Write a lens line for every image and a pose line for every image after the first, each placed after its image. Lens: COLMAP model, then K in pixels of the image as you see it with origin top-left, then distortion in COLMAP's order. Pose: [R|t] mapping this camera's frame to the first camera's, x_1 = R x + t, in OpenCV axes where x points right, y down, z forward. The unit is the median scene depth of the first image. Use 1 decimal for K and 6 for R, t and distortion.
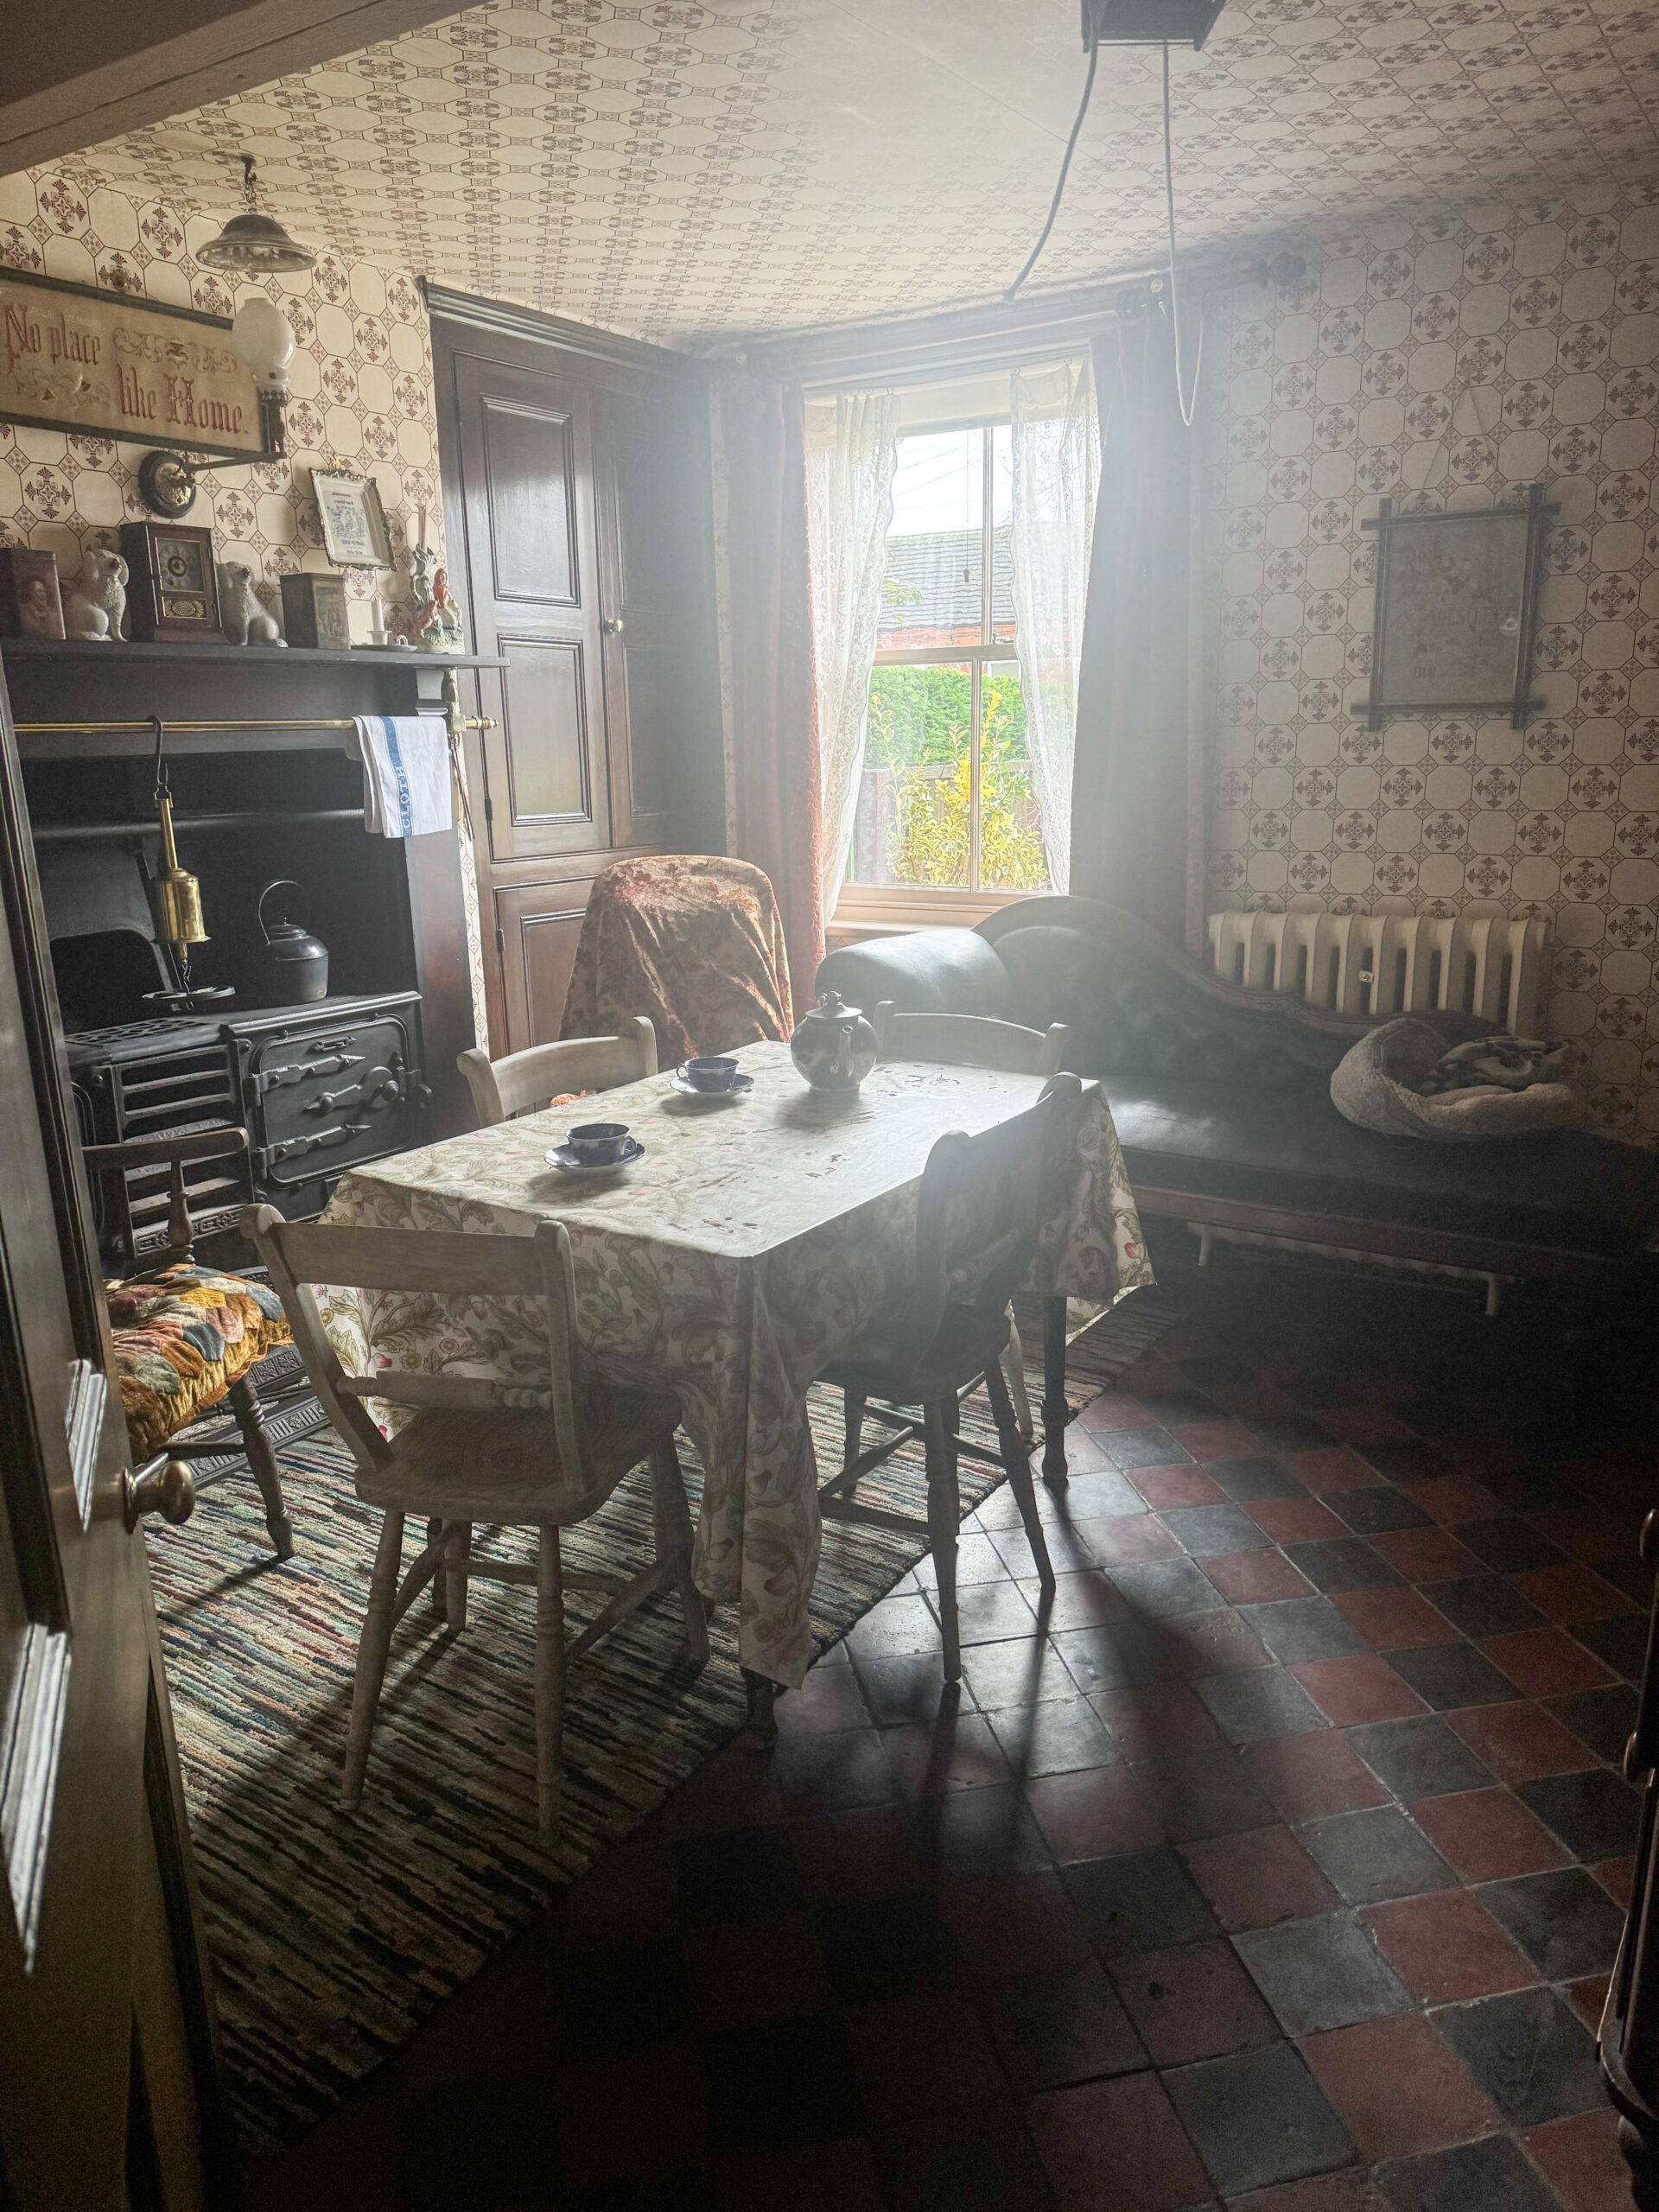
lens RADIAL K [[1541.9, 0, 841.7], [0, 1541.9, 1106.8], [0, 0, 1]] dist [0.045495, -0.057114]
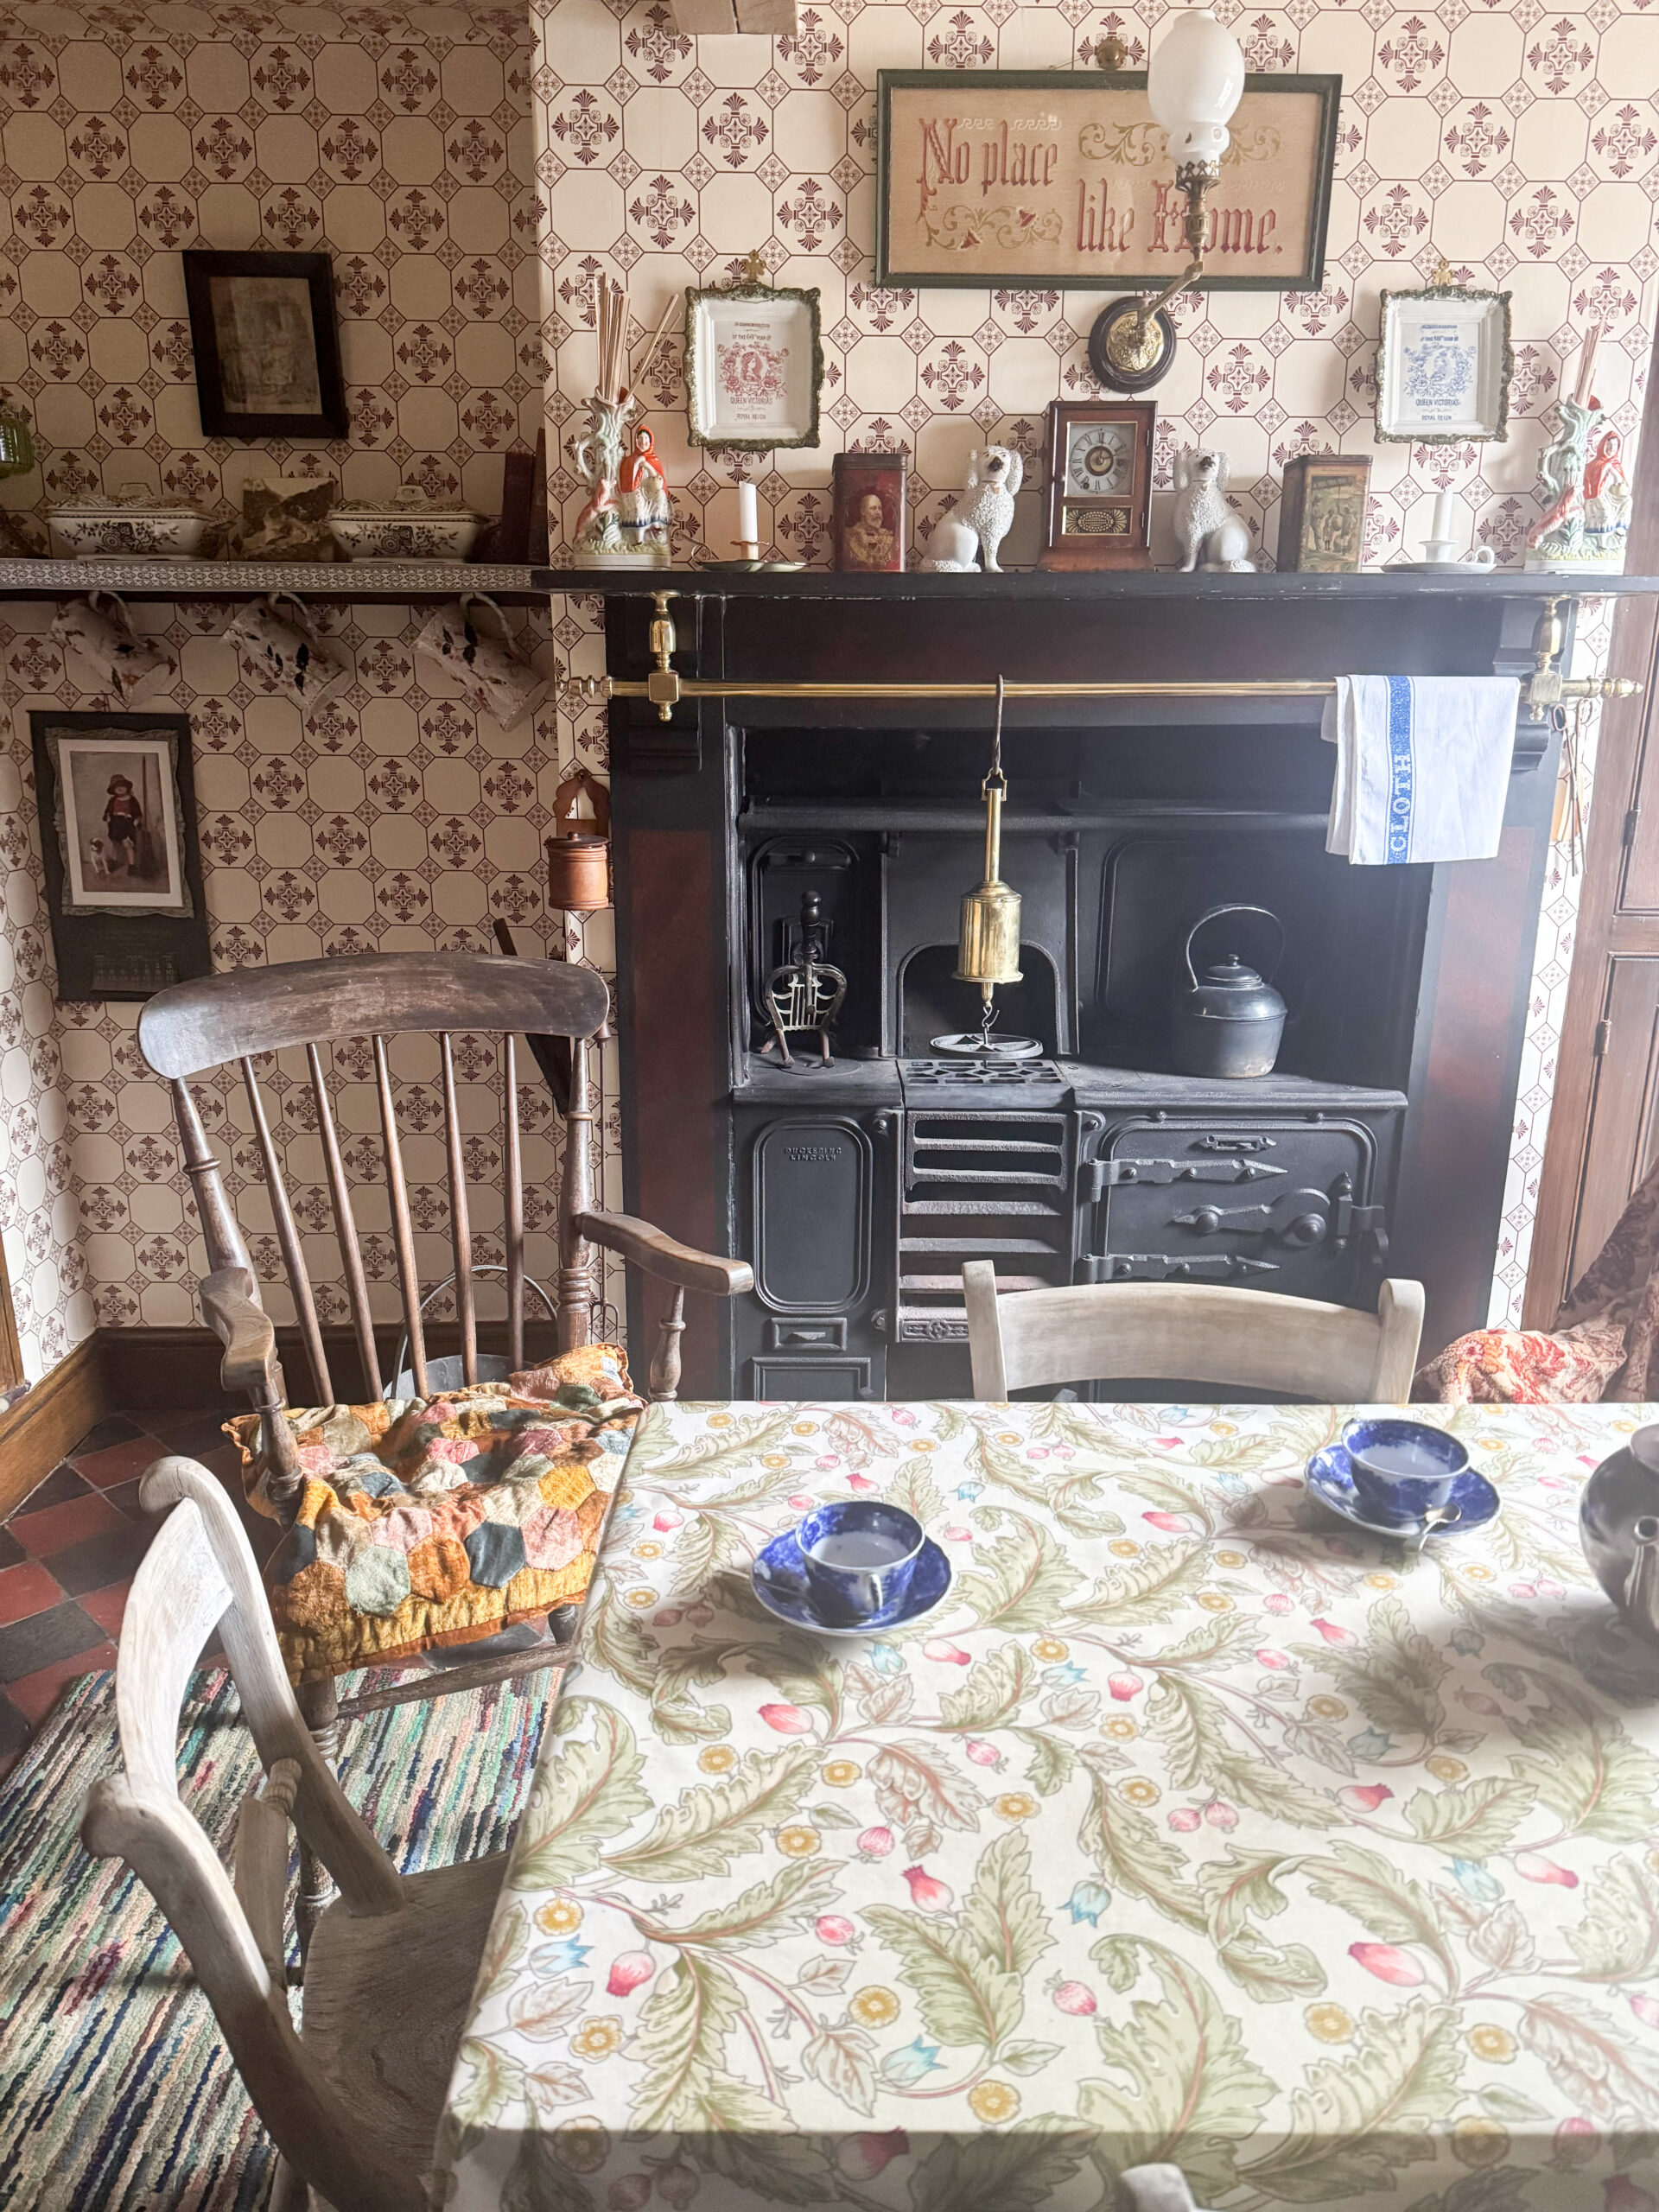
lens RADIAL K [[1541.9, 0, 823.2], [0, 1541.9, 1111.2], [0, 0, 1]] dist [0.045495, -0.057114]
pose [[0.552292, 0.244139, -0.797101, 0.139297], [-0.216478, 0.965357, 0.145680, -0.130270], [0.805053, 0.092097, 0.586010, 0.487454]]
